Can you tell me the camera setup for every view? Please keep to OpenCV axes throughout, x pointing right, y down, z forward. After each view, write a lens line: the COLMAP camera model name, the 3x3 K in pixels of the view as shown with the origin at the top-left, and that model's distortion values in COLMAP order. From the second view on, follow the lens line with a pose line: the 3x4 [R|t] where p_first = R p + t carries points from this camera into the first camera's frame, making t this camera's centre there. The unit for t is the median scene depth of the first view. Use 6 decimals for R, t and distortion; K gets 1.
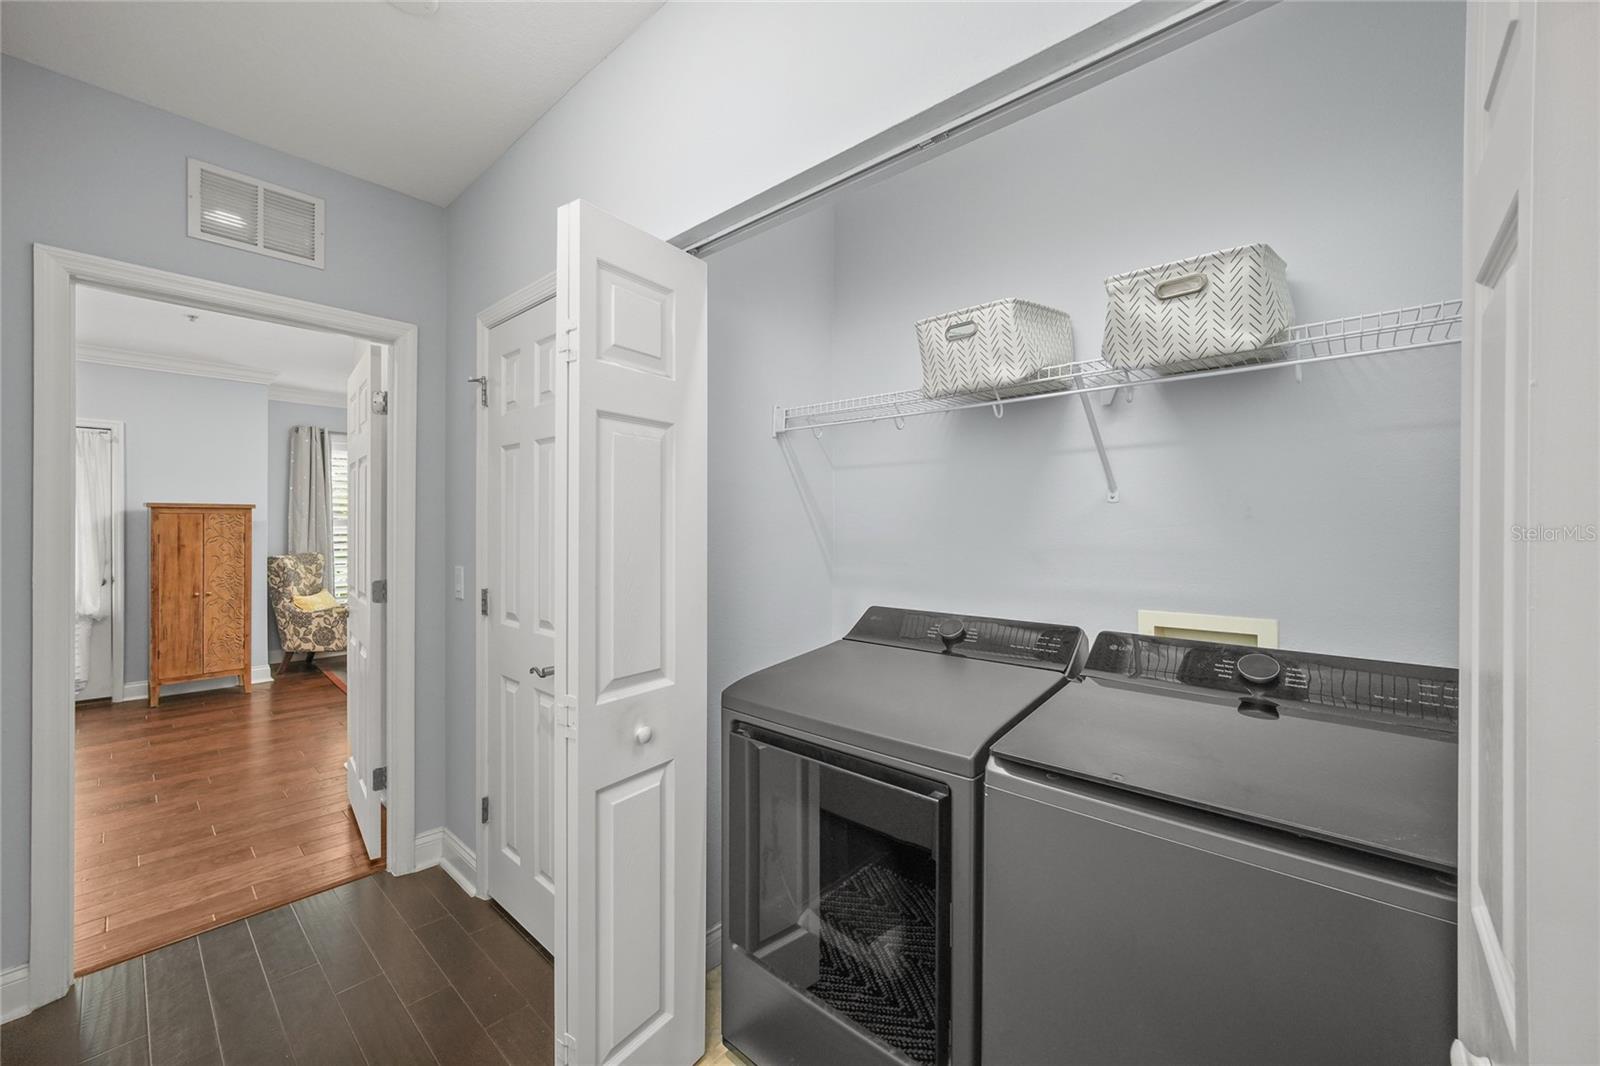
lens RADIAL K [[629.7, 0, 790.3], [0, 629.7, 525.9], [0, 0, 1]] dist [-0.002993, 0.000155]
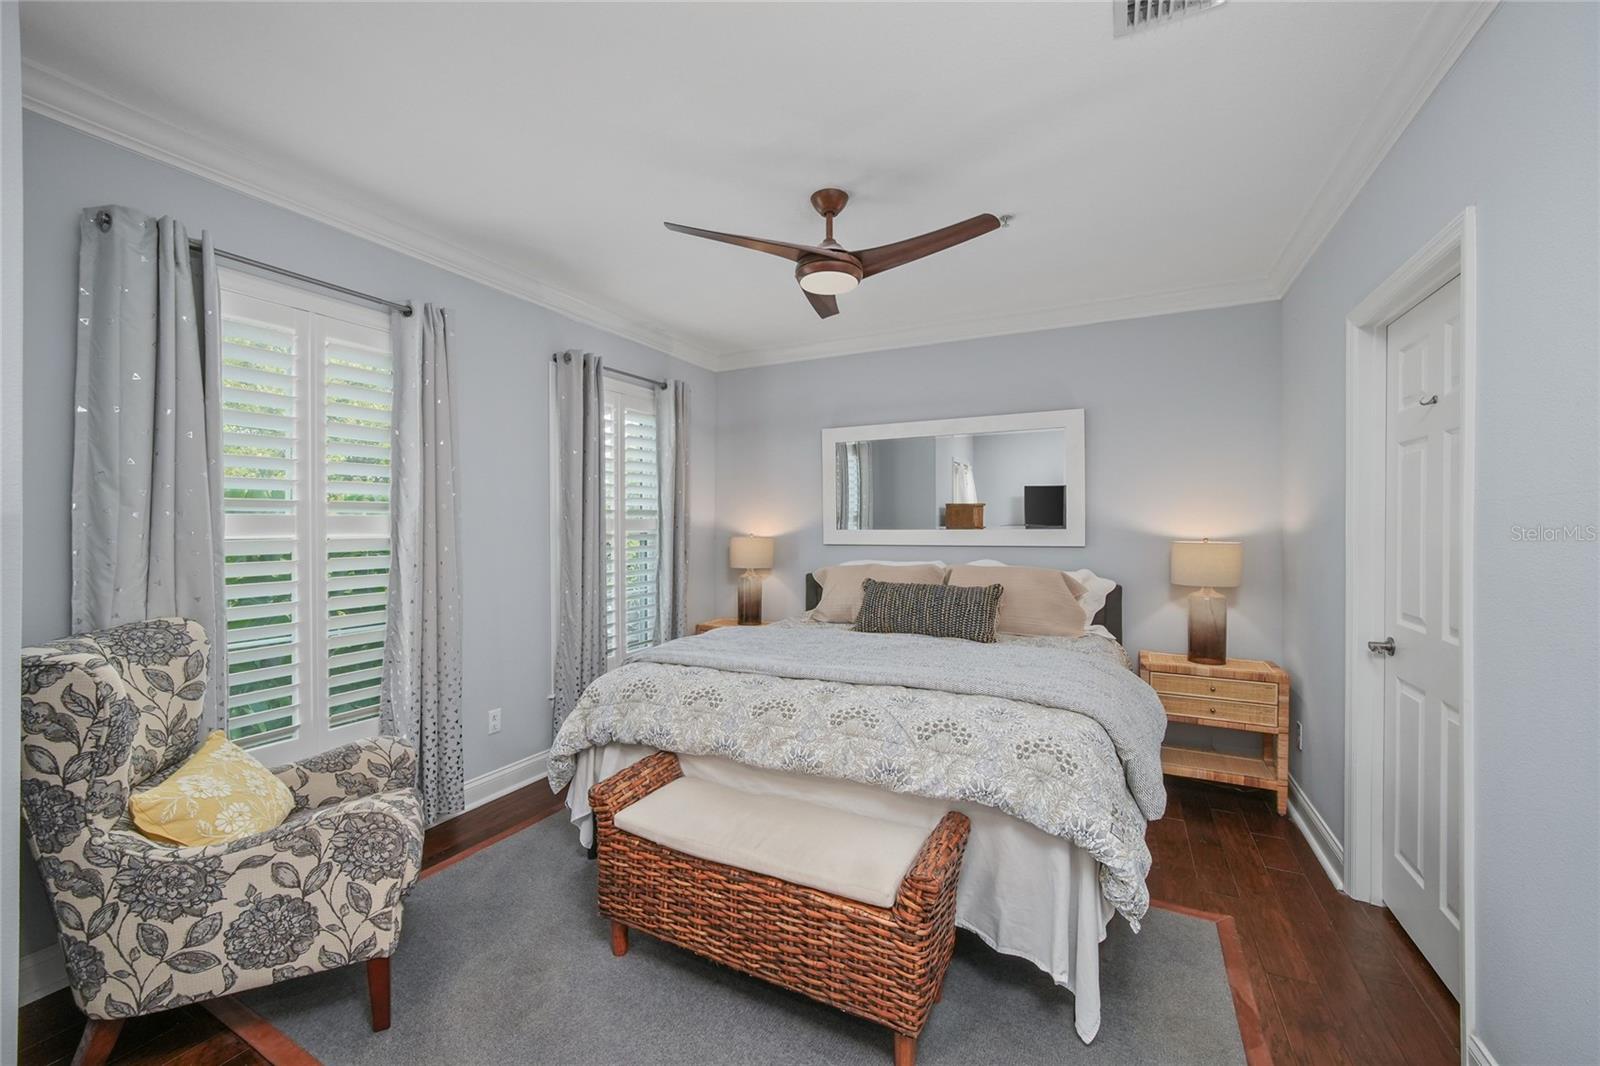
lens RADIAL K [[629.7, 0, 806.8], [0, 629.7, 521.7], [0, 0, 1]] dist [-0.002993, 0.000155]
pose [[0.955666, -0.000104, 0.294452, -0.598082], [0.002782, 0.999958, -0.008676, -0.002569], [-0.294439, 0.009110, 0.955627, 0.663656]]
